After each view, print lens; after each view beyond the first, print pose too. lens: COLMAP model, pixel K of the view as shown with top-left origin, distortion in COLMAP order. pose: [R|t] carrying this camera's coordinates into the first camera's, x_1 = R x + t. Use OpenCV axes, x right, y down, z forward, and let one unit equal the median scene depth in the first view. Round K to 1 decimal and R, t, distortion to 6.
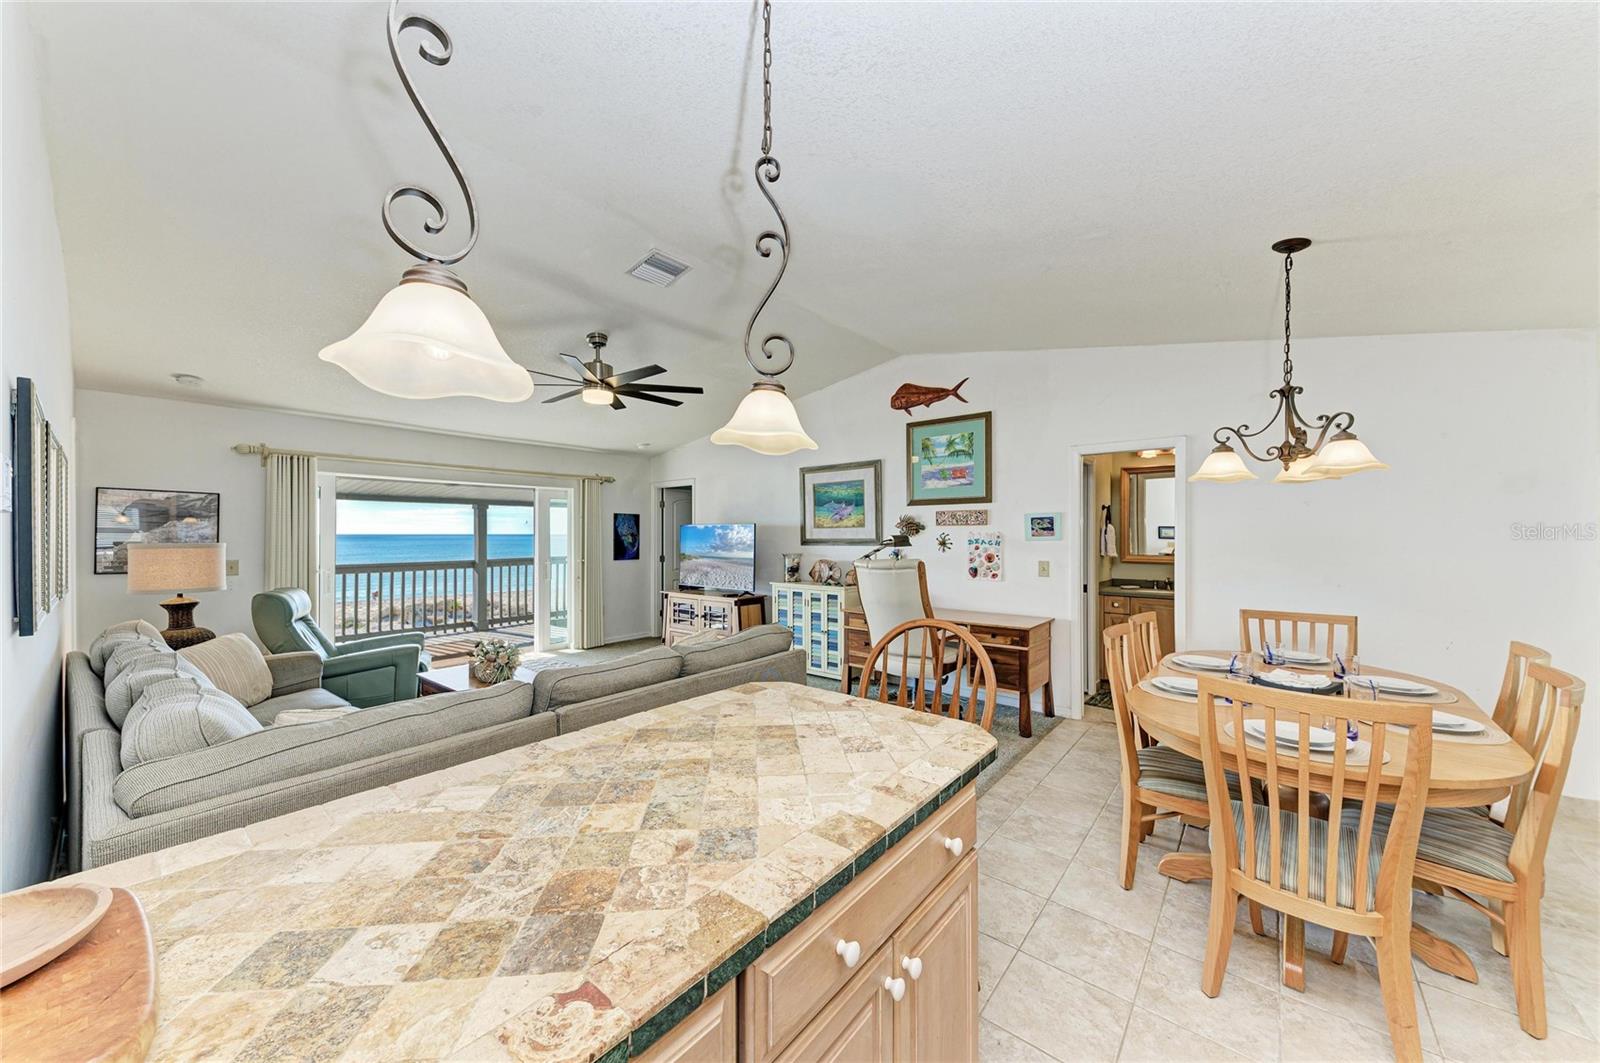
lens RADIAL K [[569.3, 0, 800.0], [0, 569.3, 531.5], [0, 0, 1]] dist [0.001047, 0.000036]
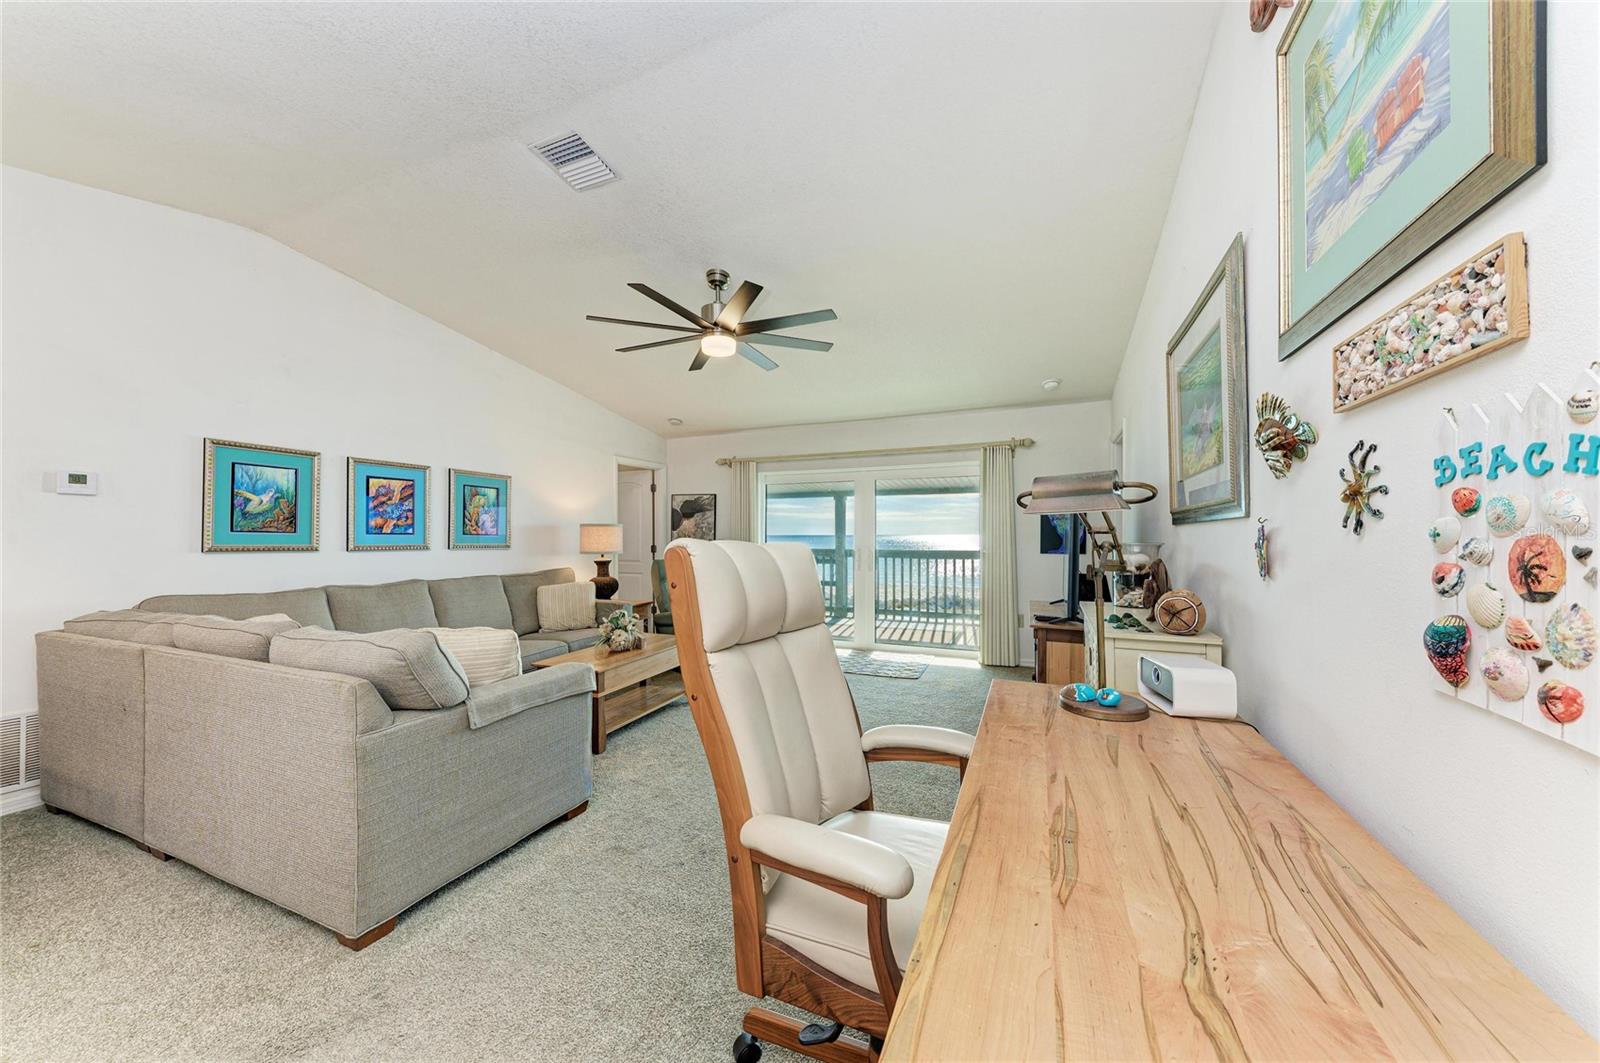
lens RADIAL K [[569.3, 0, 800.0], [0, 569.3, 531.5], [0, 0, 1]] dist [0.001047, 0.000036]
pose [[0.251768, -0.005716, -0.967771, 0.365640], [0.003565, 0.999981, -0.004979, 0.032178], [0.967781, -0.002197, 0.251784, 0.680625]]
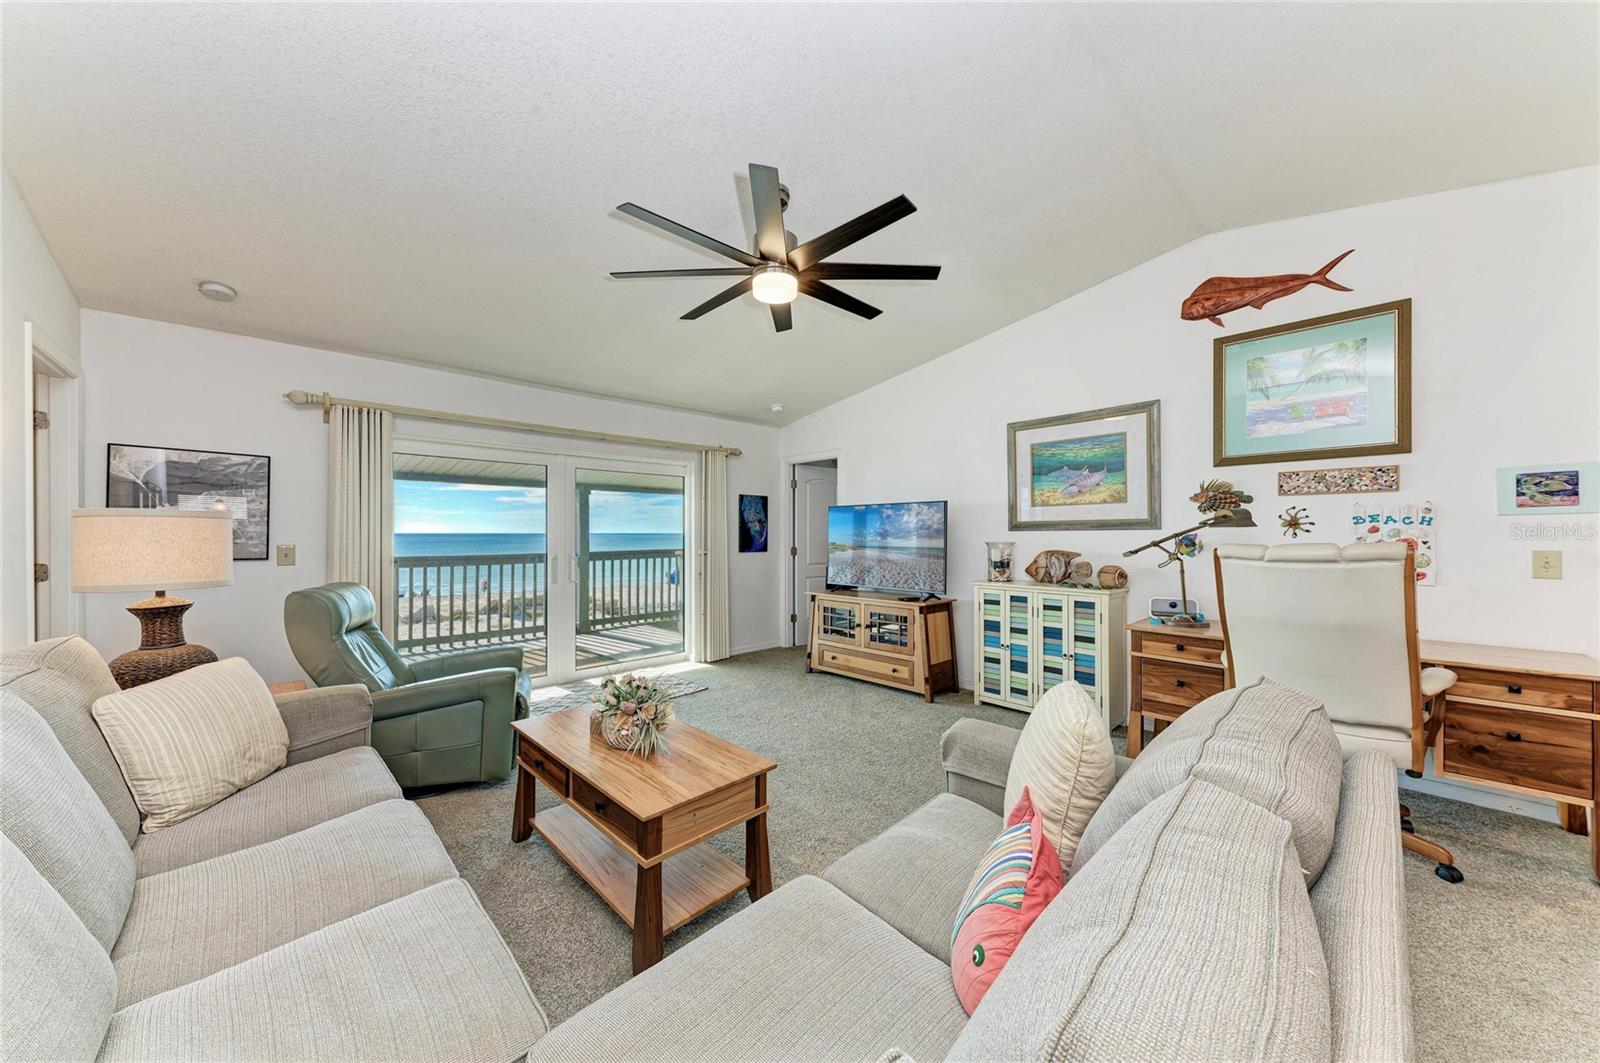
lens RADIAL K [[569.3, 0, 800.0], [0, 569.3, 531.5], [0, 0, 1]] dist [0.001047, 0.000036]
pose [[0.991576, 0.000060, -0.129523, -0.186276], [0.000284, 0.999996, 0.002637, 0.025460], [0.129522, -0.002652, 0.991573, 0.282915]]
